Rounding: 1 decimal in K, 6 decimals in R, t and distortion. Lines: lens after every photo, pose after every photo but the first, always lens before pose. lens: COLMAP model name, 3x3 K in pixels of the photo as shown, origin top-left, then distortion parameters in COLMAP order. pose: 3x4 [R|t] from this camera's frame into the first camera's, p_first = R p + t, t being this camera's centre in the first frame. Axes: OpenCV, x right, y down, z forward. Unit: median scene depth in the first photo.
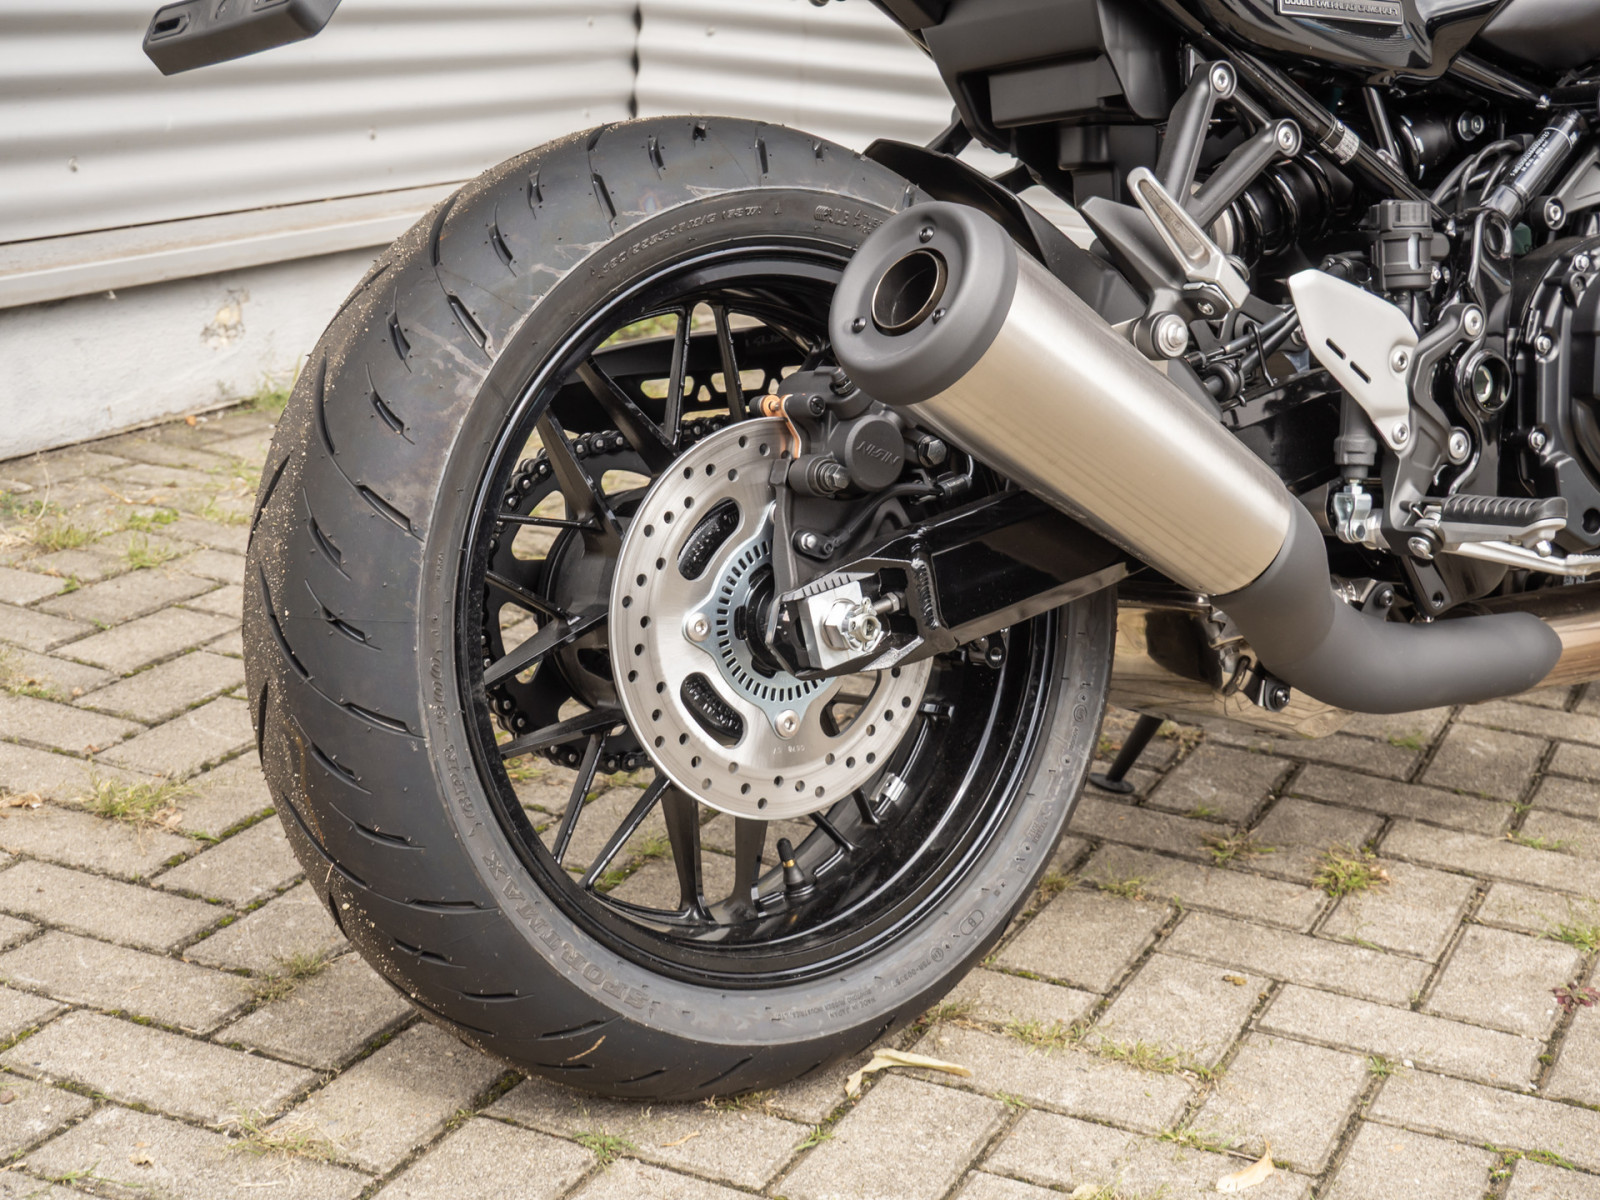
lens RADIAL K [[2623.9, 0, 800.0], [0, 2623.9, 600.0], [0, 0, 1]] dist [0.042369, 0.065588]
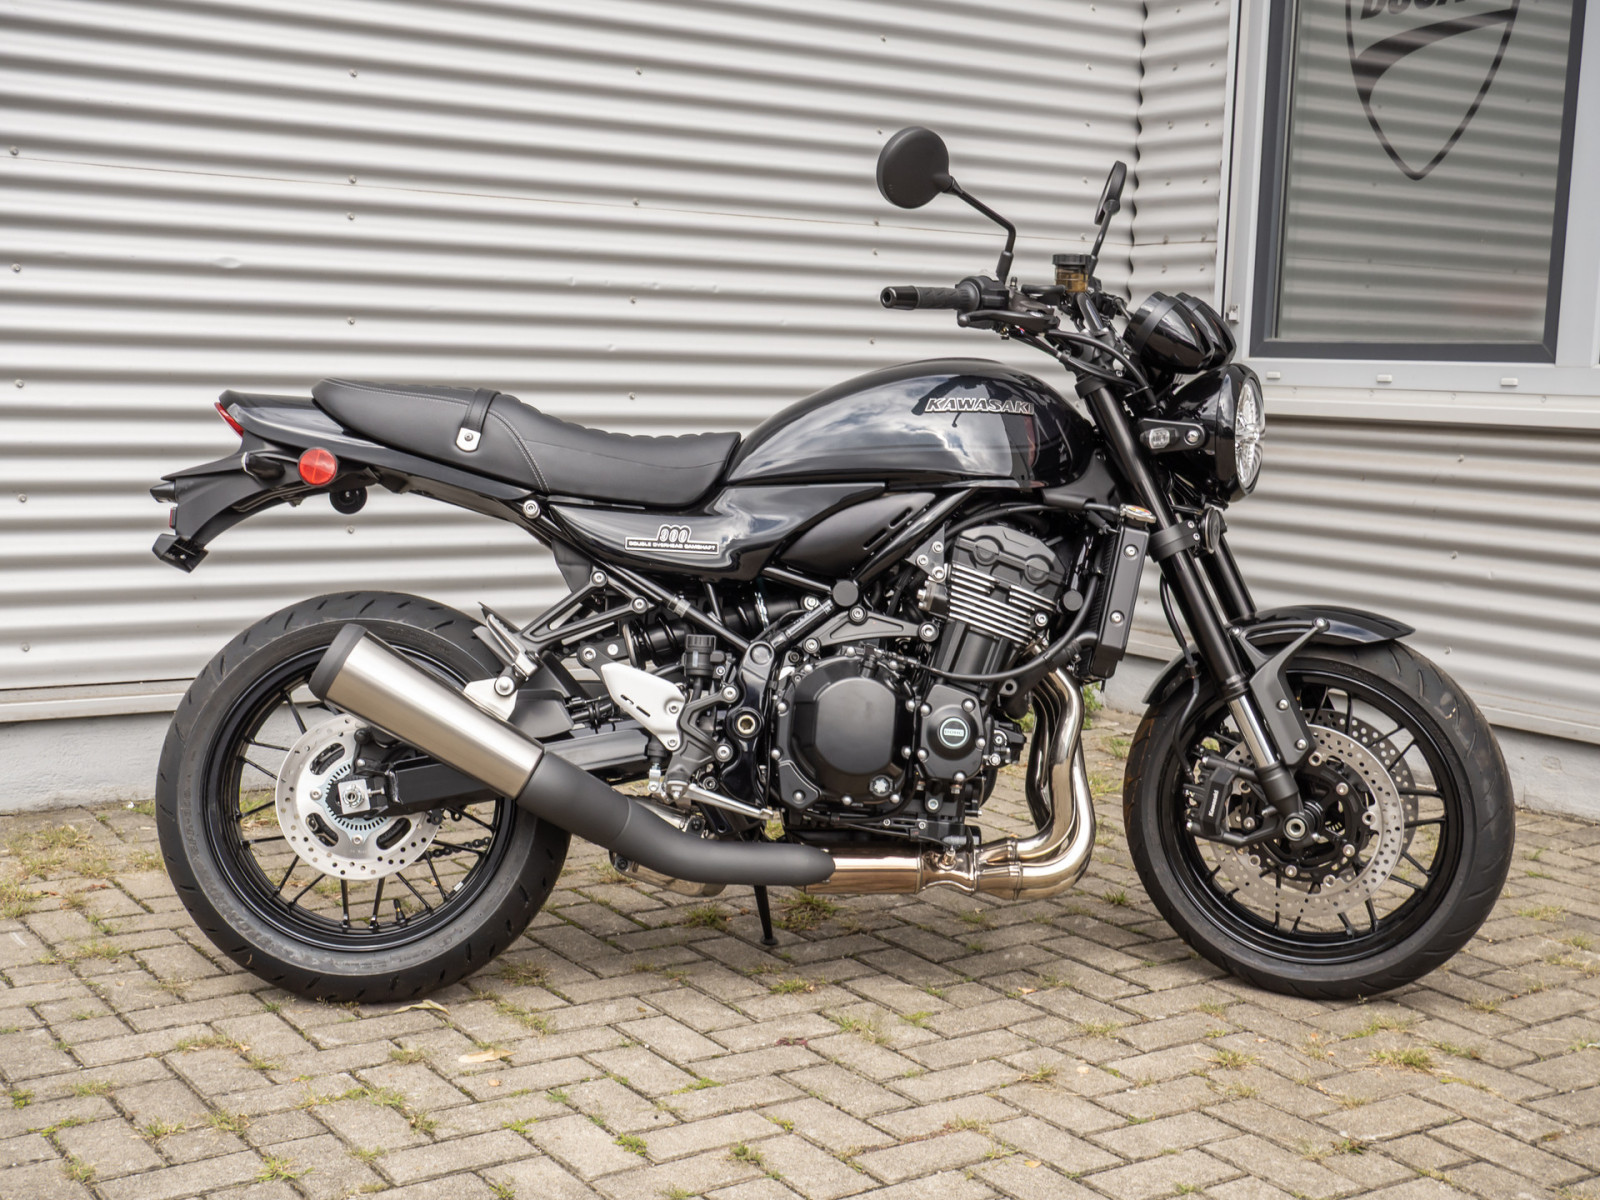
lens RADIAL K [[2050.8, 0, 800.0], [0, 2050.8, 600.0], [0, 0, 1]] dist [0.022734, 0.015553]
pose [[0.843765, 0.015830, -0.536479, 1.297528], [-0.111485, 0.982932, -0.146338, 0.058919], [0.525006, 0.183285, 0.831129, -0.374375]]
